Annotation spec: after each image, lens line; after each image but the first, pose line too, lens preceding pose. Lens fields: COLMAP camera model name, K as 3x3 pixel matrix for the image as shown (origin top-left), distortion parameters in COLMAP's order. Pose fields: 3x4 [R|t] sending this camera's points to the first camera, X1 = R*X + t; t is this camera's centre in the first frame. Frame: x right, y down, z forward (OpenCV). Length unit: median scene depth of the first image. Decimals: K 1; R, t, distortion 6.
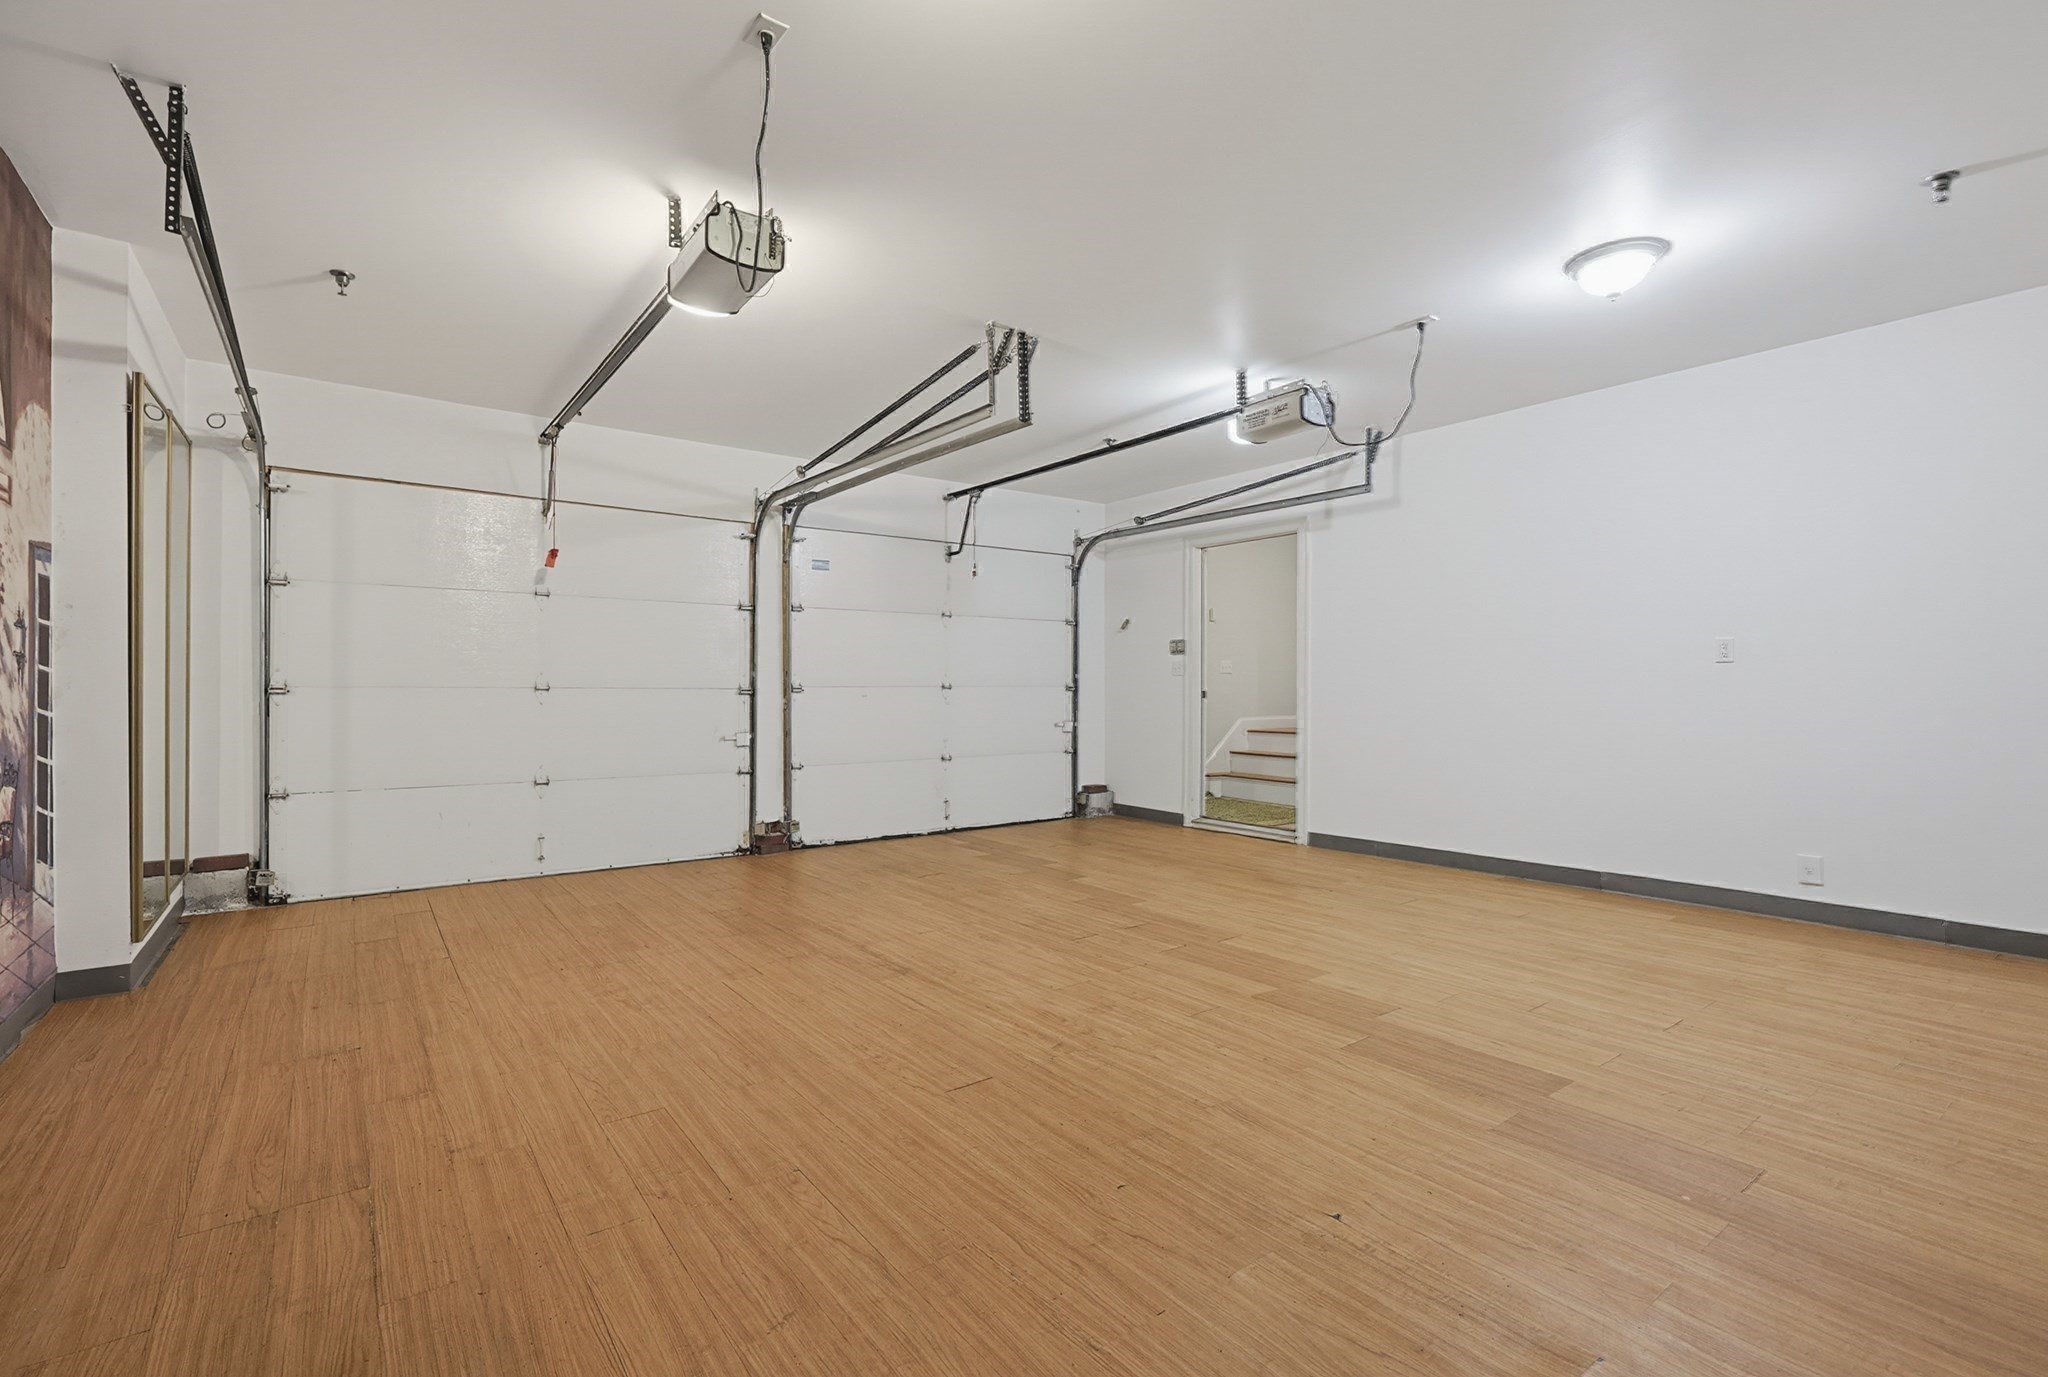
lens RADIAL K [[880.2, 0, 1023.2], [0, 880.2, 689.7], [0, 0, 1]] dist [-0.005290, -0.000609]
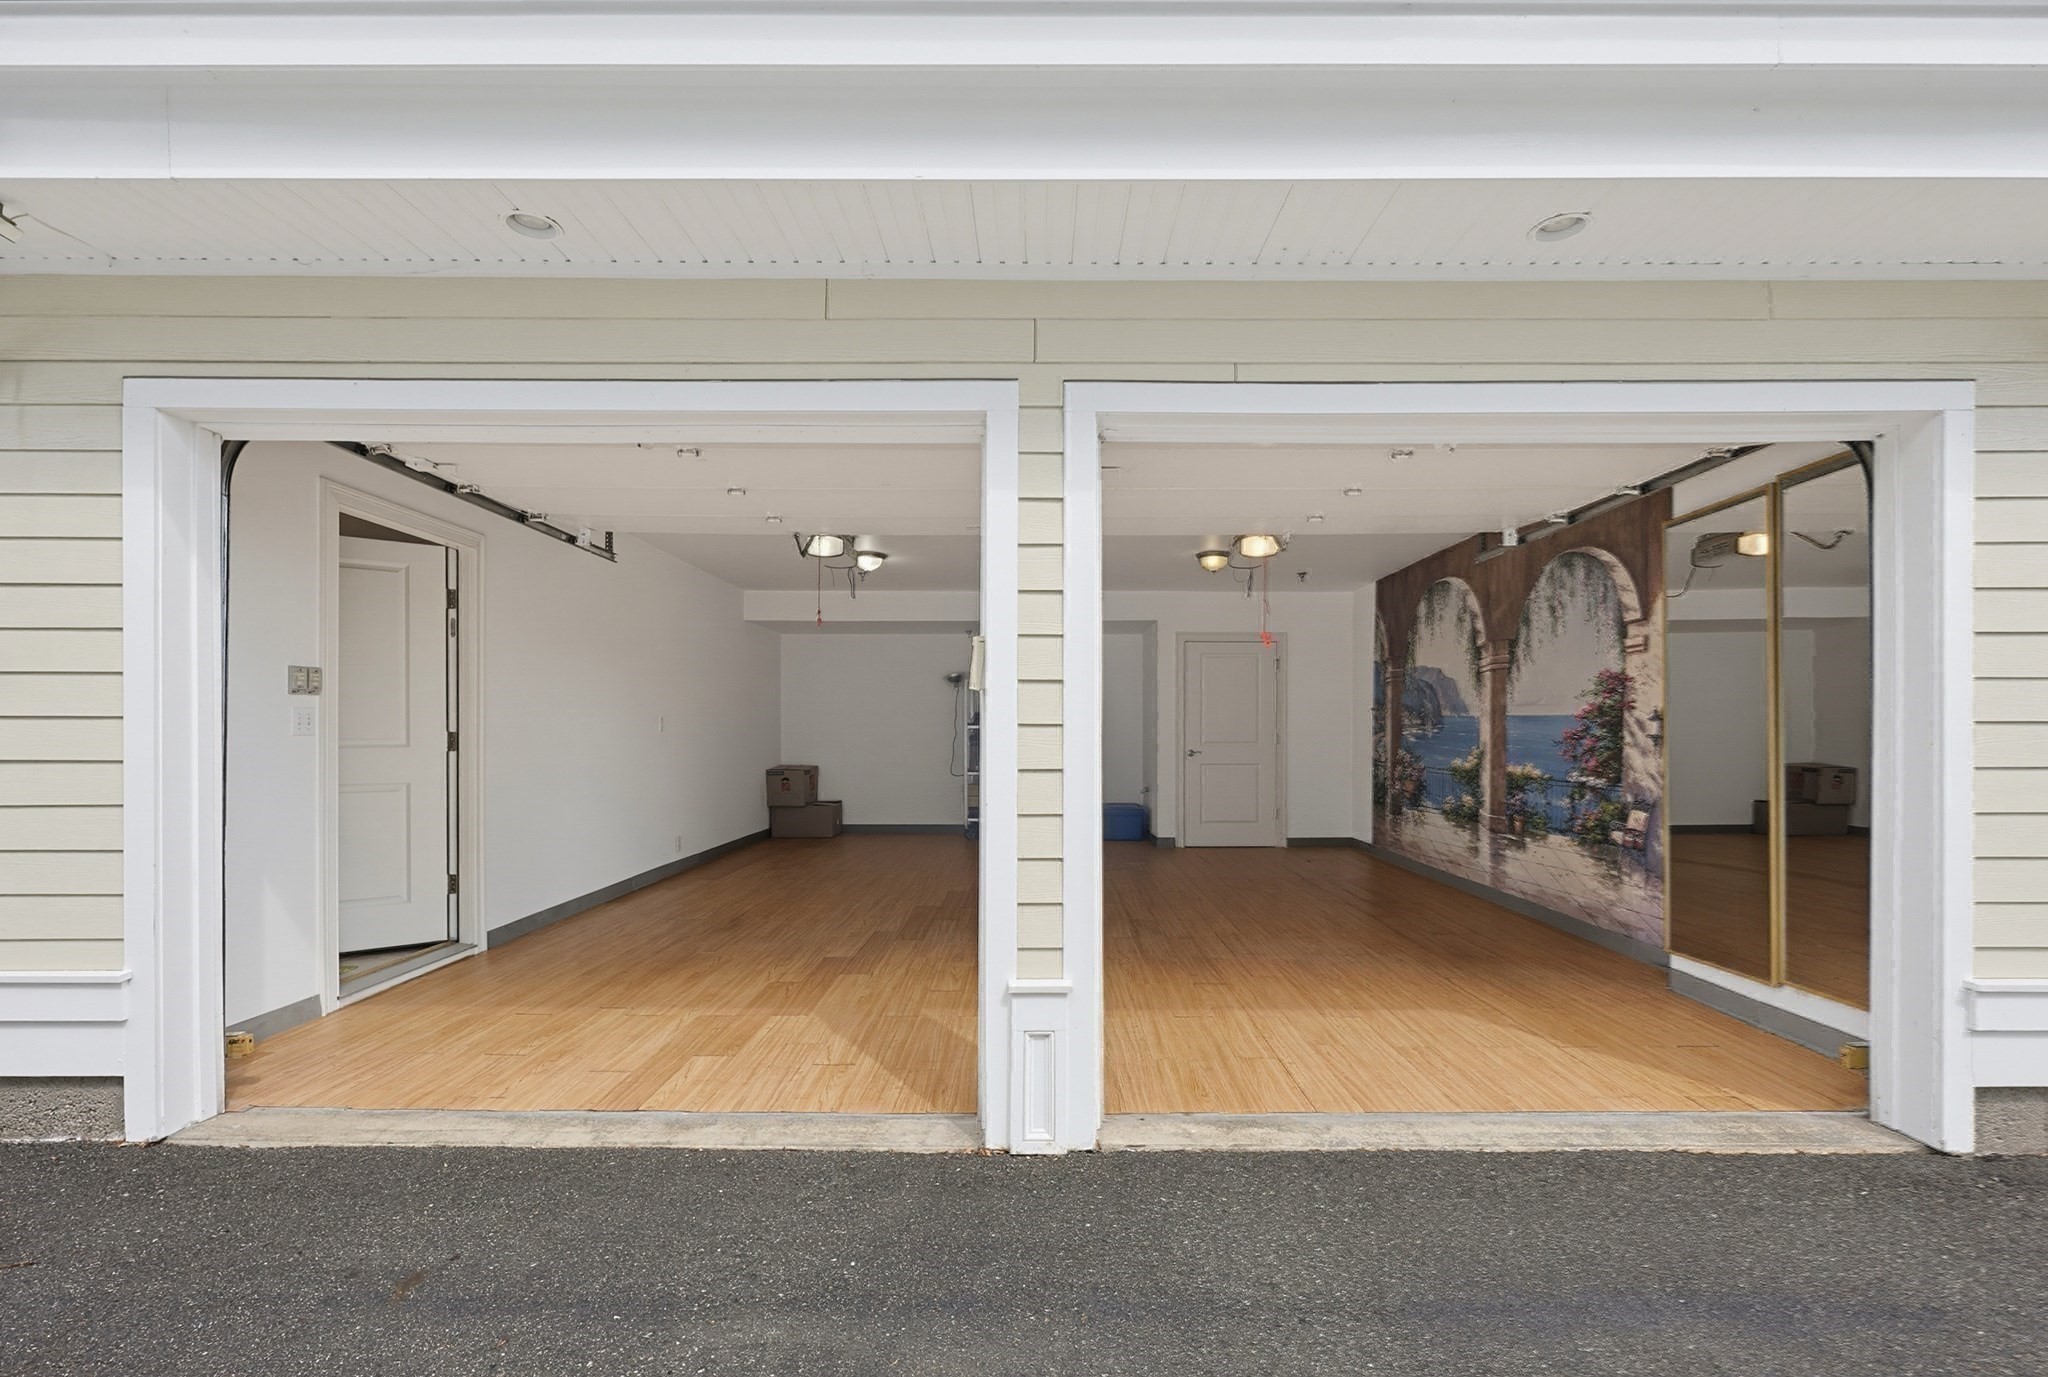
lens RADIAL K [[880.2, 0, 1041.6], [0, 880.2, 738.1], [0, 0, 1]] dist [-0.005290, -0.000609]
pose [[-0.786071, -0.005011, 0.618115, -0.953103], [-0.004031, 0.999987, 0.002981, -0.033238], [-0.618123, -0.000148, -0.786082, 2.223664]]
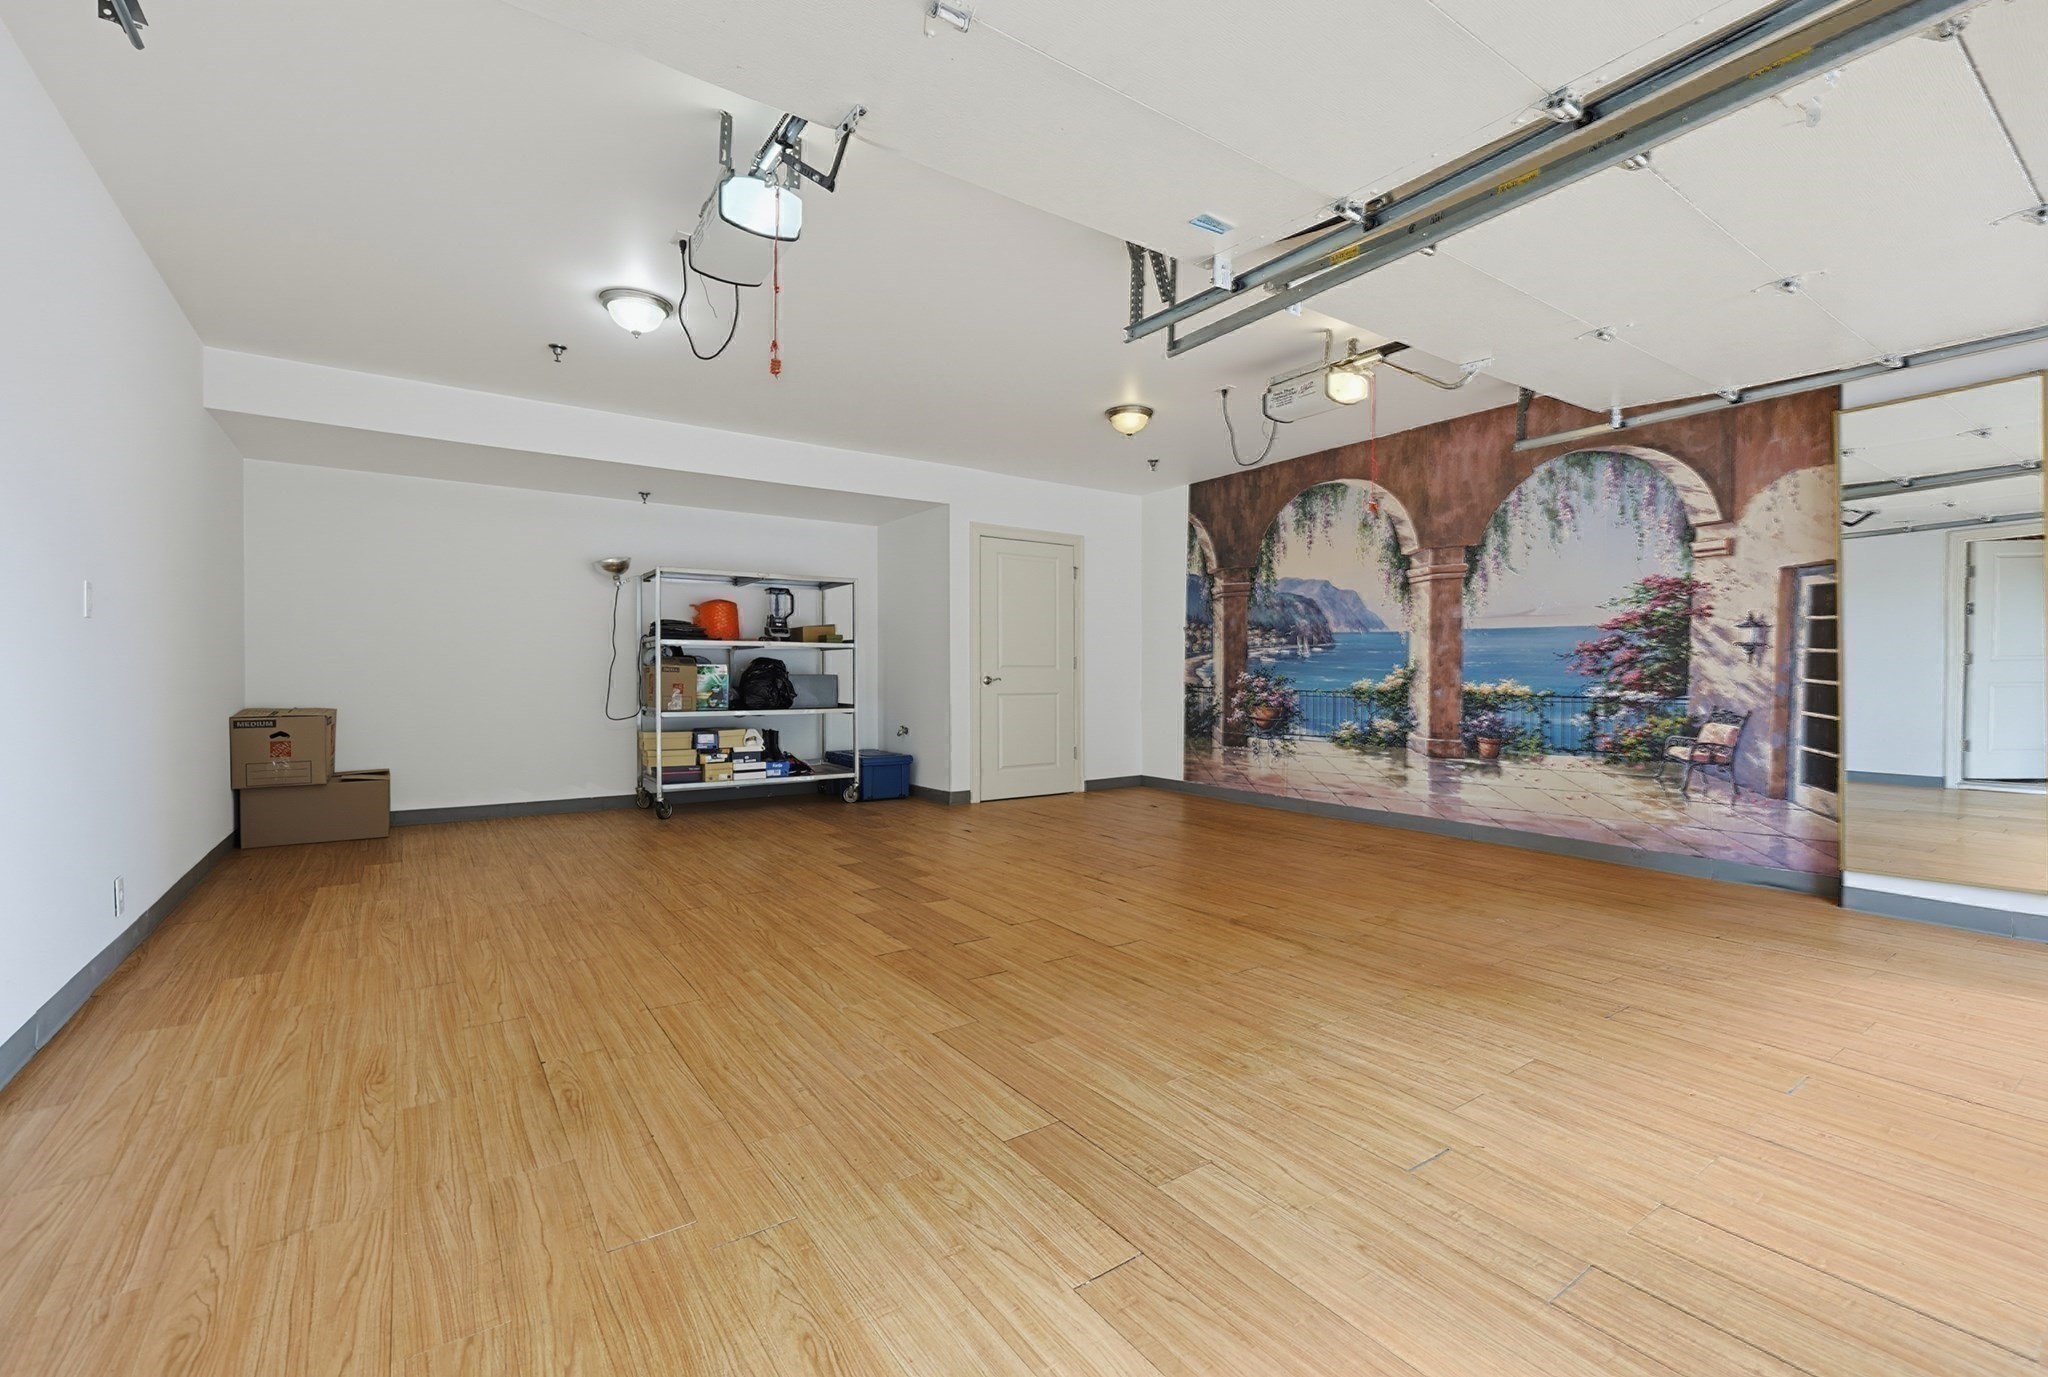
lens RADIAL K [[880.2, 0, 1031.6], [0, 880.2, 682.6], [0, 0, 1]] dist [-0.005290, -0.000609]
pose [[-0.998785, -0.000902, 0.049271, 0.059448], [-0.000744, 0.999994, 0.003236, 0.014121], [-0.049273, 0.003196, -0.998780, 1.932514]]
